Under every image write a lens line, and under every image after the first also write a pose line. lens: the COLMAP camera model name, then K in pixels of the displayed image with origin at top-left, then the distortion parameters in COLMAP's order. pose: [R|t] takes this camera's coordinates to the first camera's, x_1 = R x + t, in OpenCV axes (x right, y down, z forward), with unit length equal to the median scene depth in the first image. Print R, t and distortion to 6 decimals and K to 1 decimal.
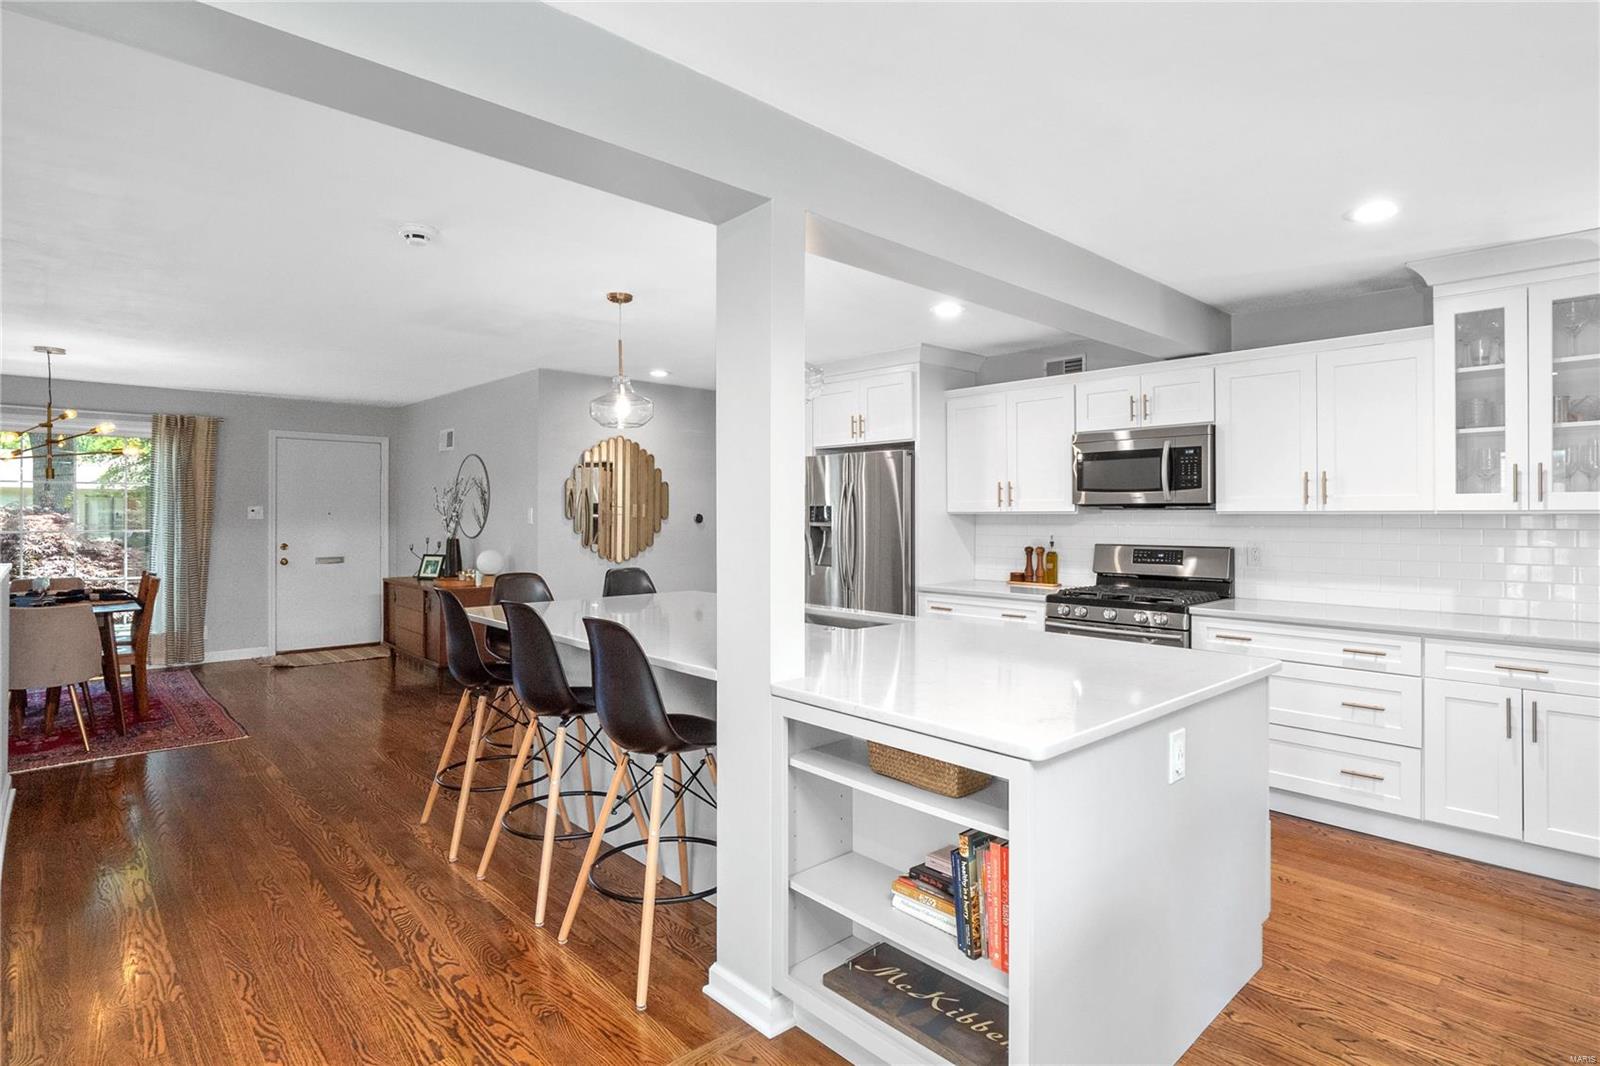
lens RADIAL K [[823.1, 0, 809.7], [0, 823.1, 521.4], [0, 0, 1]] dist [-0.011150, 0.001643]
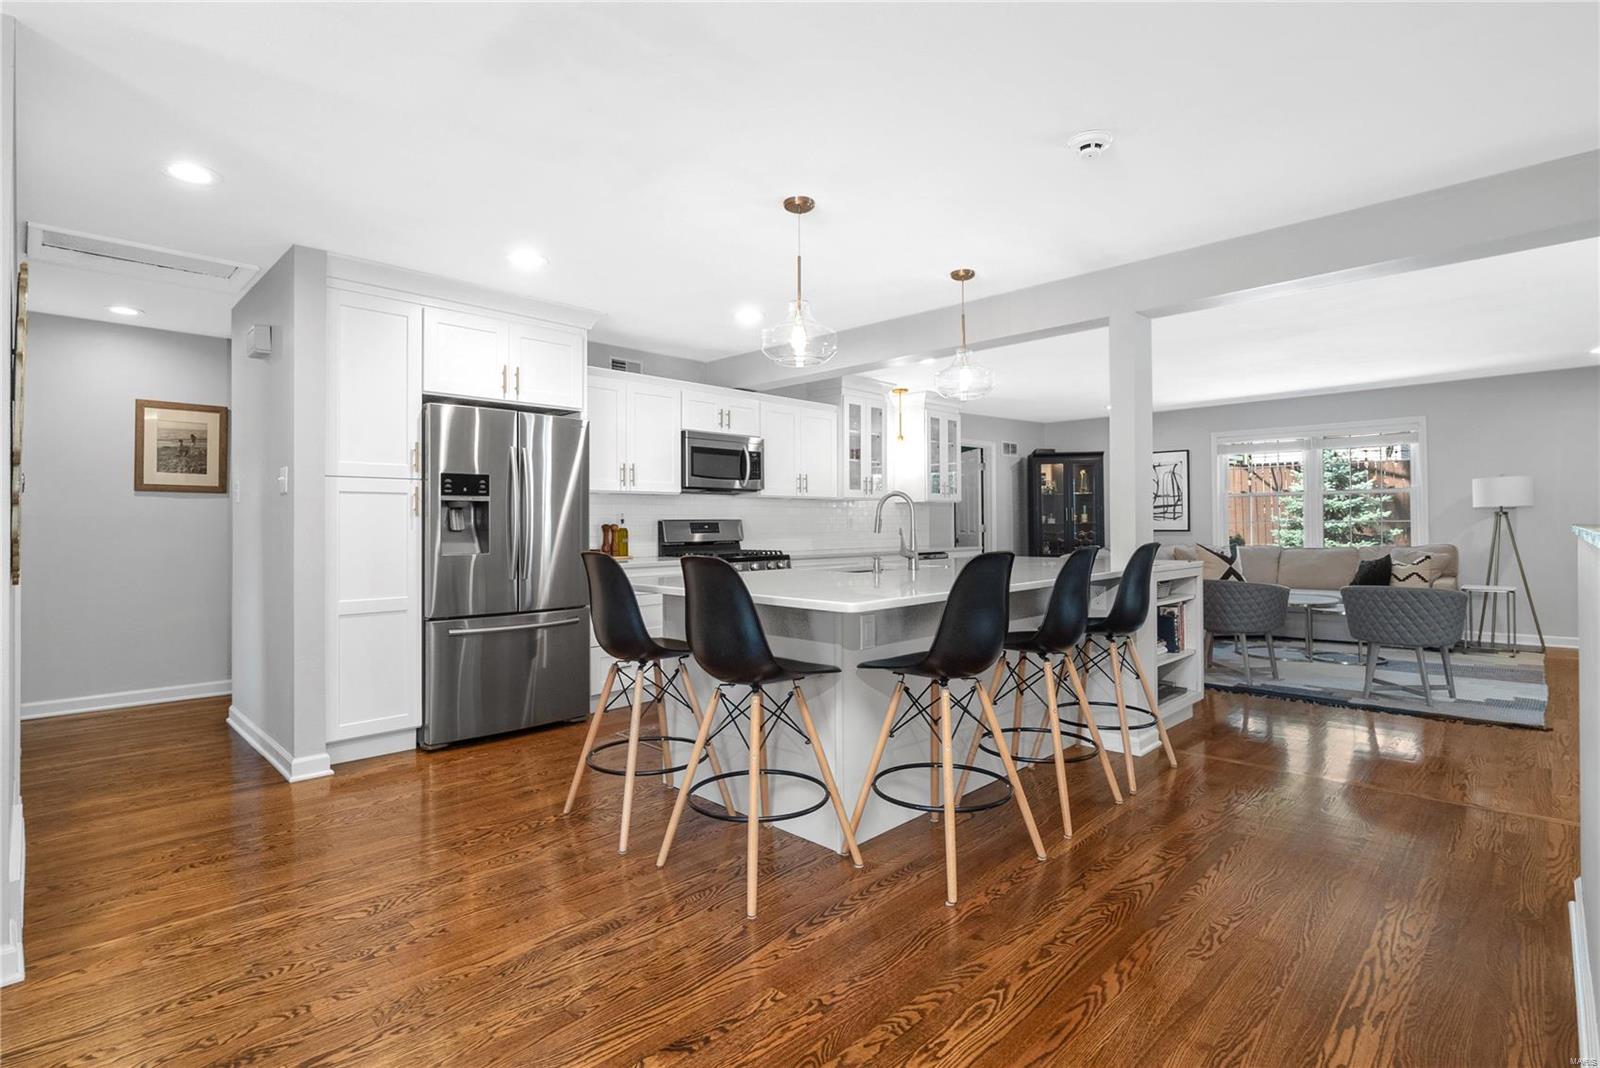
lens RADIAL K [[764.0, 0, 803.5], [0, 764.0, 528.9], [0, 0, 1]] dist [-0.011237, -0.000042]
pose [[-0.040346, -0.008092, 0.999153, -0.864194], [0.011836, 0.999893, 0.008576, 0.036070], [-0.999116, 0.012172, -0.040246, 0.899845]]
